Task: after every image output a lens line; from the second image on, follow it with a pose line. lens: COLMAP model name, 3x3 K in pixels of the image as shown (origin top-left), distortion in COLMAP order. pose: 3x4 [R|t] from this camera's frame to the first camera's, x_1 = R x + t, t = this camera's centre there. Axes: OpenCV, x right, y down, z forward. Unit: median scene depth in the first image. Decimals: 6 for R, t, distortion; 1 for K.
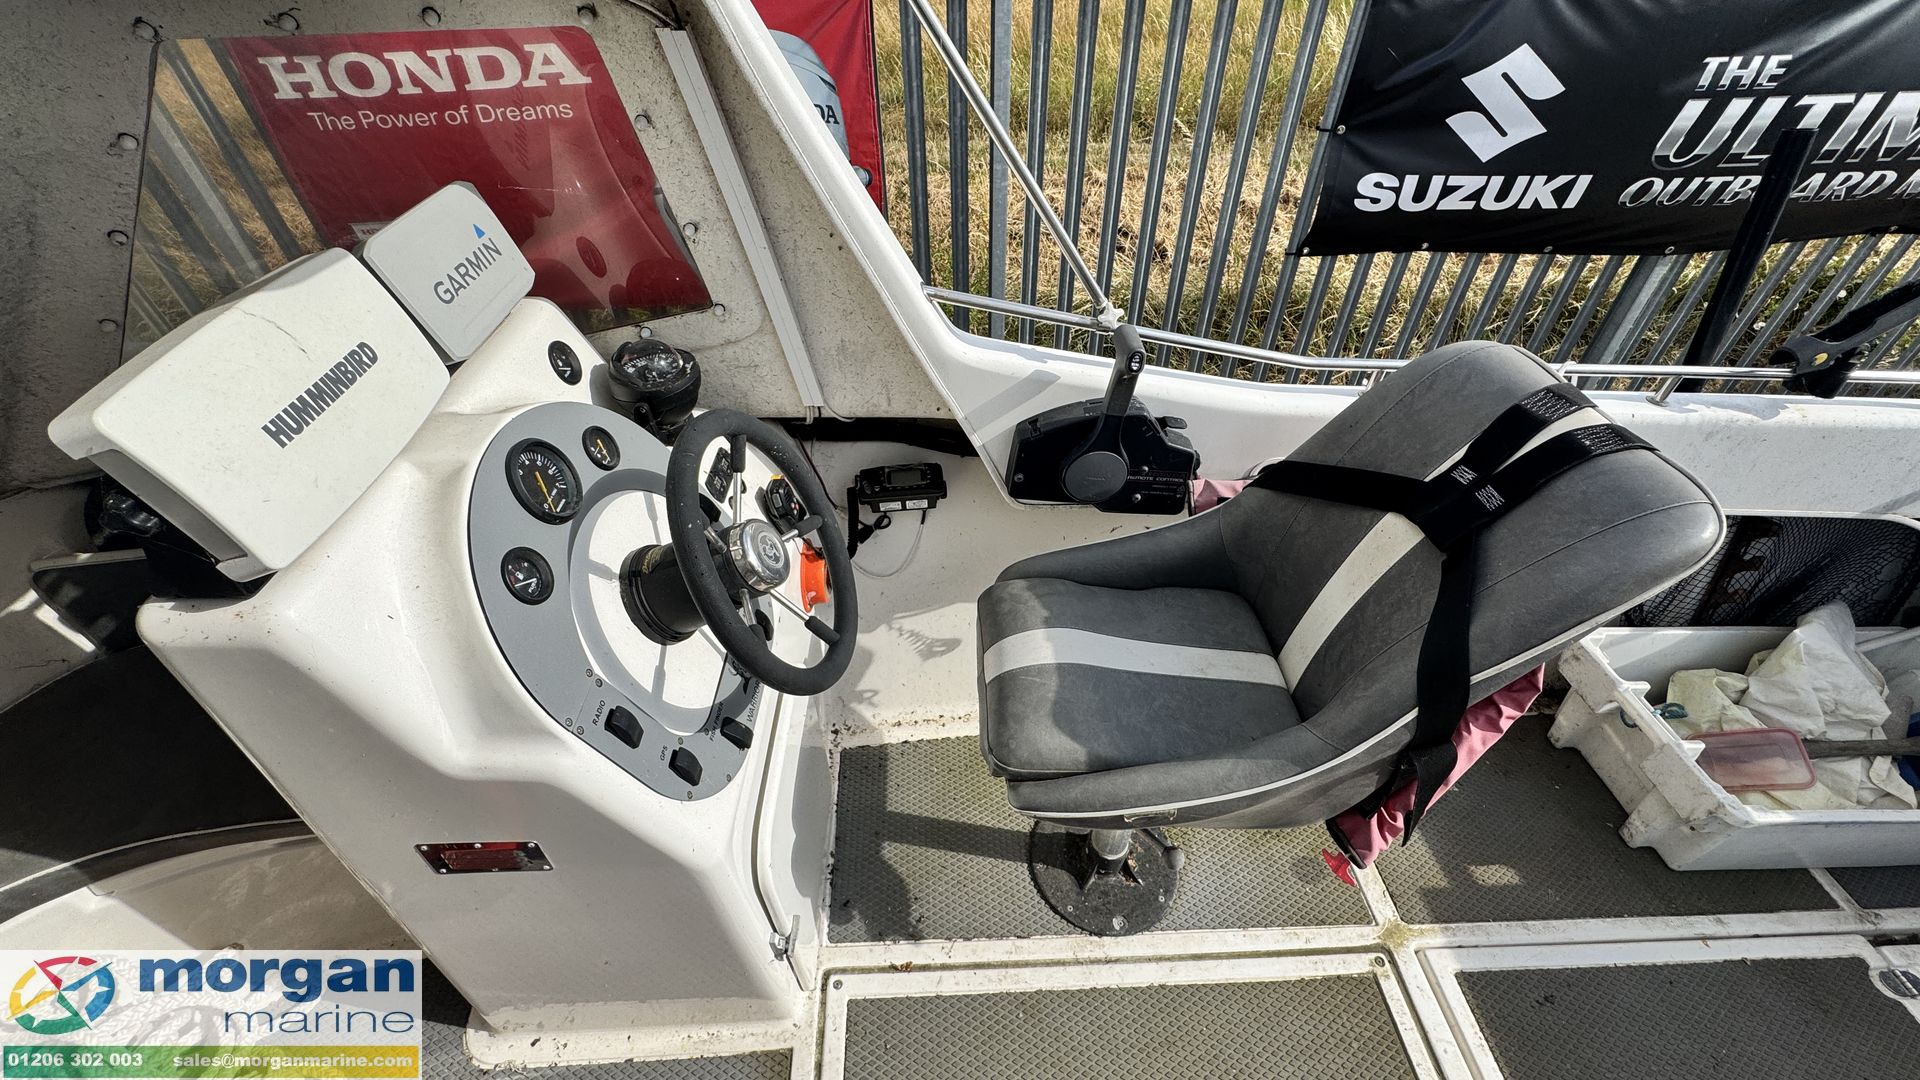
lens RADIAL K [[766.1, 0, 960.0], [0, 766.1, 540.0], [0, 0, 1]] dist [-0.003122, 0.000492]
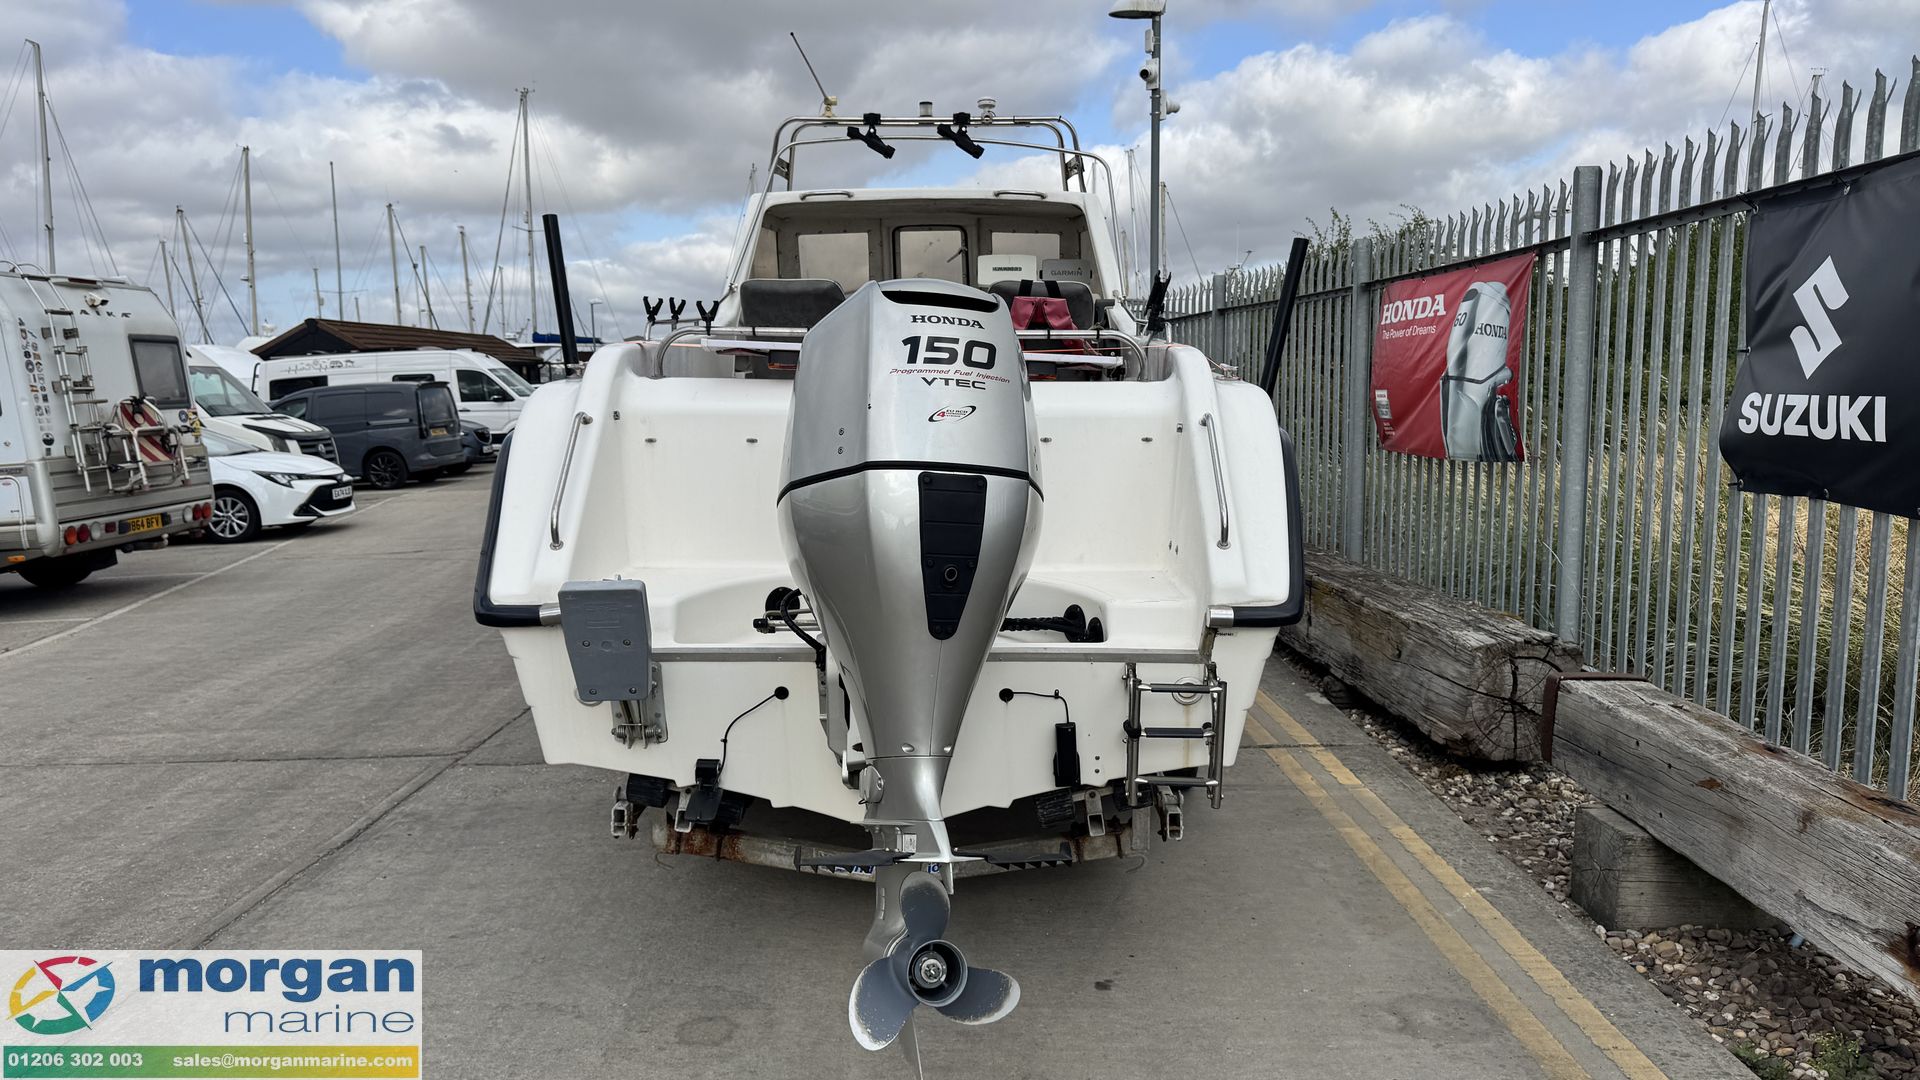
lens RADIAL K [[1325.0, 0, 967.5], [0, 1325.0, 556.4], [0, 0, 1]] dist [0.061228, -0.078459]
pose [[-0.050965, 0.148430, -0.987609, 2.588174], [-0.664057, 0.733582, 0.144520, 0.043464], [0.745943, 0.663194, 0.061179, 0.431212]]
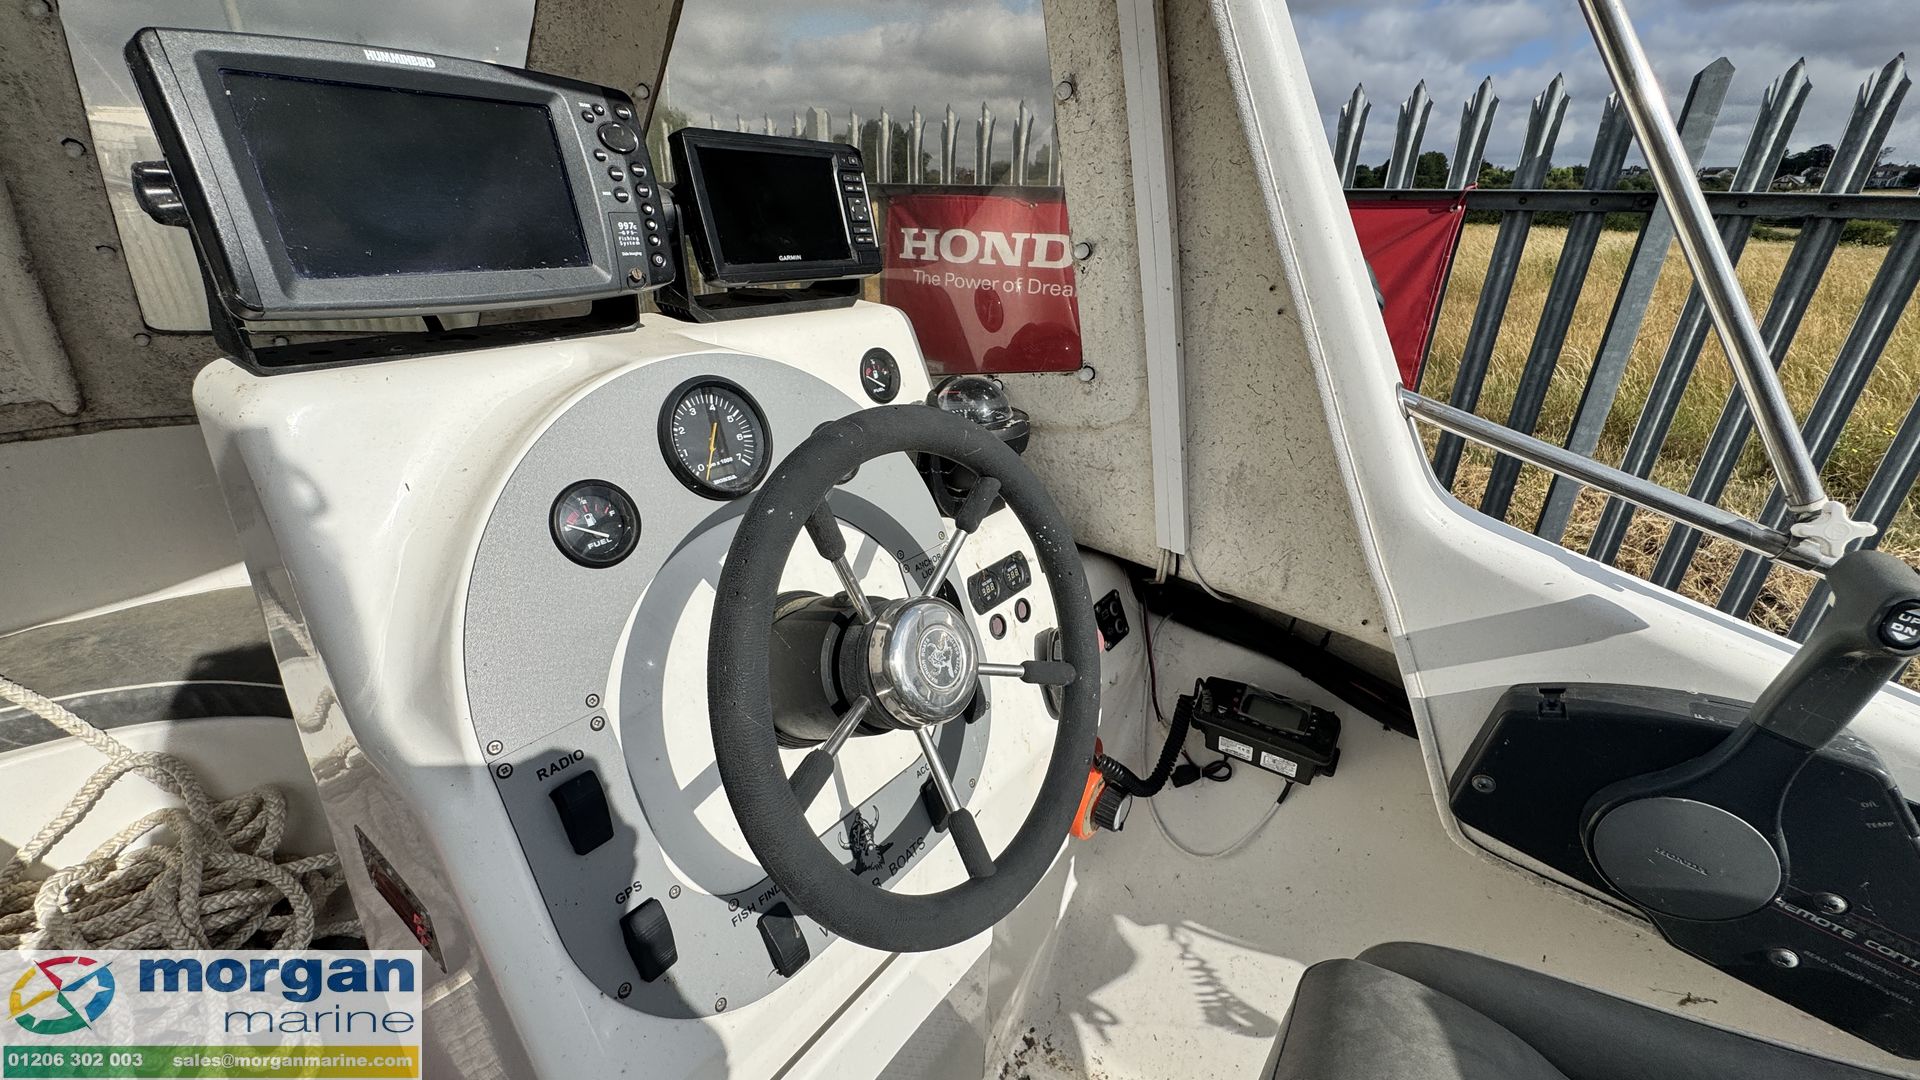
lens RADIAL K [[766.1, 0, 960.0], [0, 766.1, 540.0], [0, 0, 1]] dist [-0.003122, 0.000492]
pose [[0.781144, 0.286405, -0.554785, 0.021272], [-0.446052, 0.877749, -0.174913, 0.010929], [0.436866, 0.384095, 0.813400, 0.192325]]
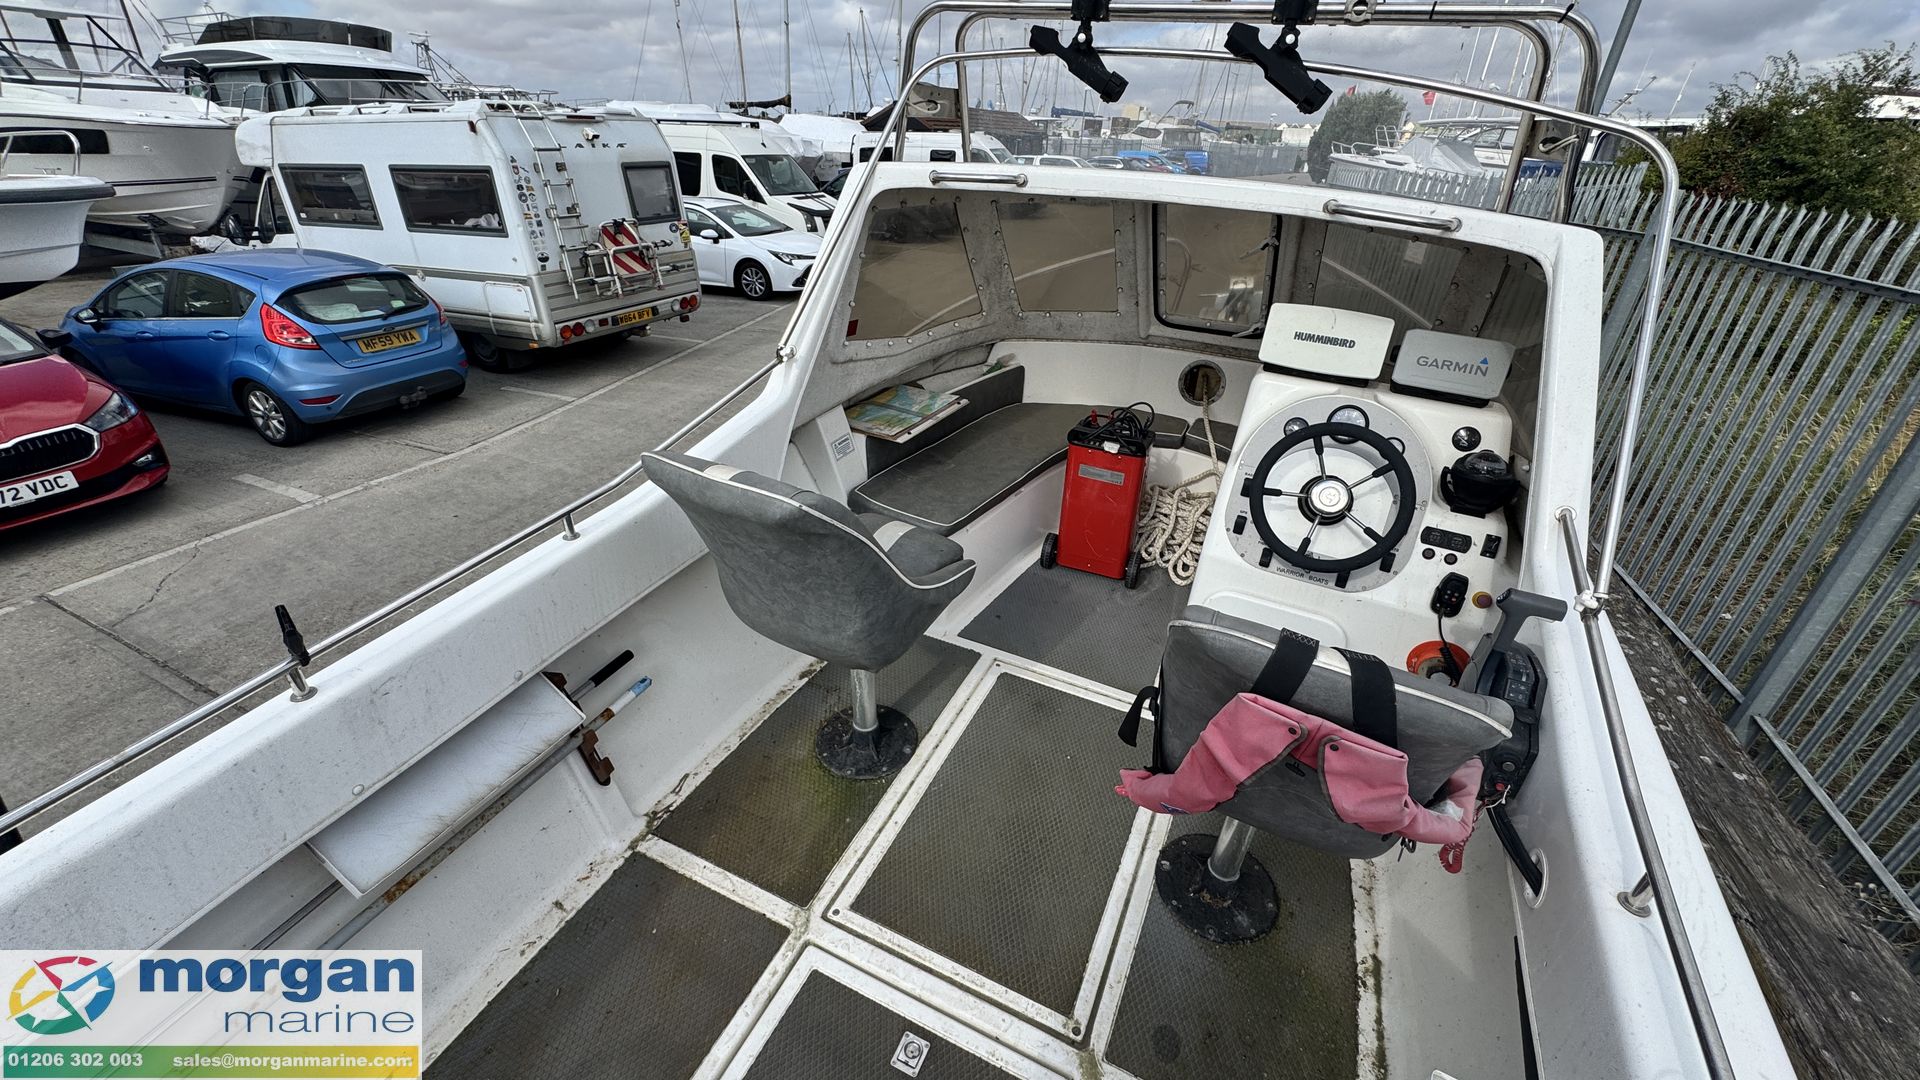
lens RADIAL K [[762.2, 0, 964.6], [0, 762.2, 539.4], [0, 0, 1]] dist [-0.004267, 0.000330]
pose [[-0.463808, 0.416847, -0.781742, 0.670584], [-0.627690, 0.468092, 0.622009, -0.214609], [0.625209, 0.779185, 0.044546, 0.156252]]
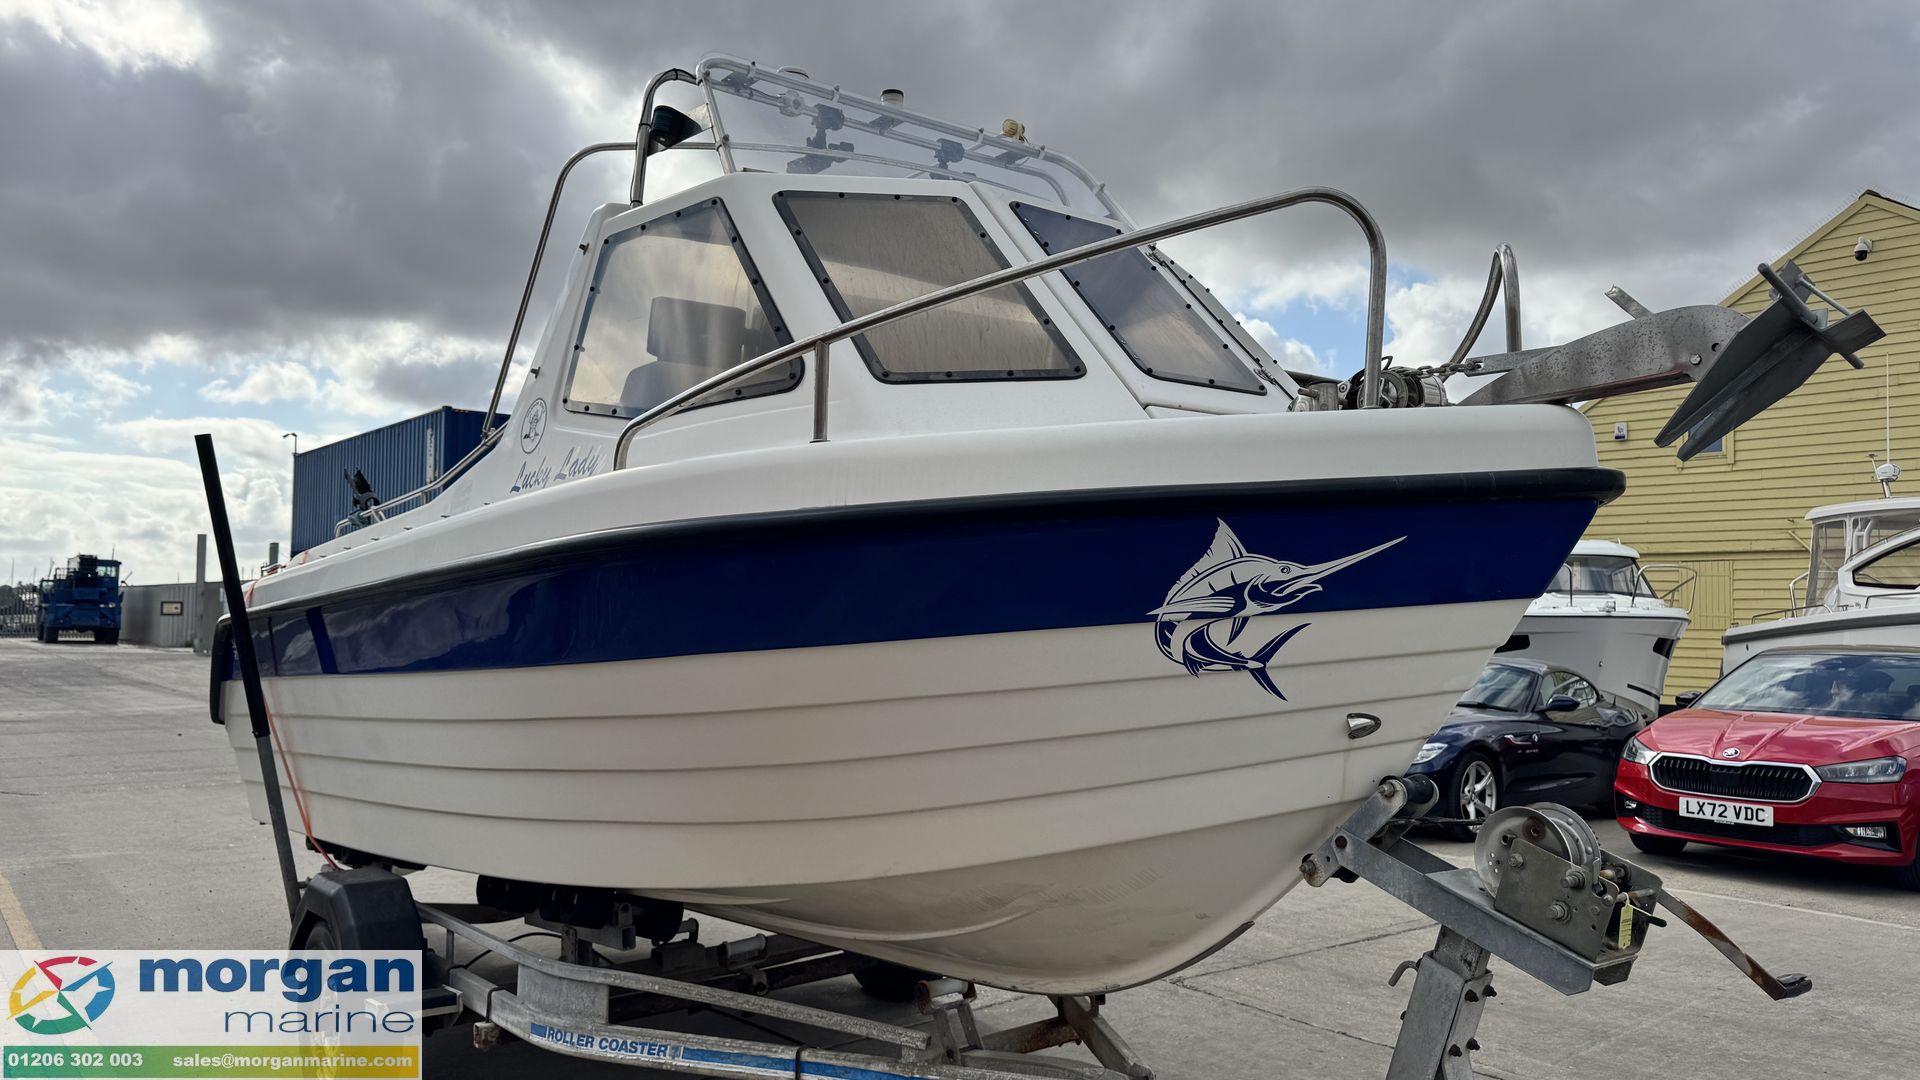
lens RADIAL K [[1336.7, 0, 990.1], [0, 1336.7, 563.1], [0, 0, 1]] dist [0.061561, -0.088740]
pose [[-0.596534, 0.040676, 0.801556, -1.379520], [0.544219, 0.754543, 0.366729, -0.215210], [-0.589892, 0.654989, -0.472247, 0.877568]]
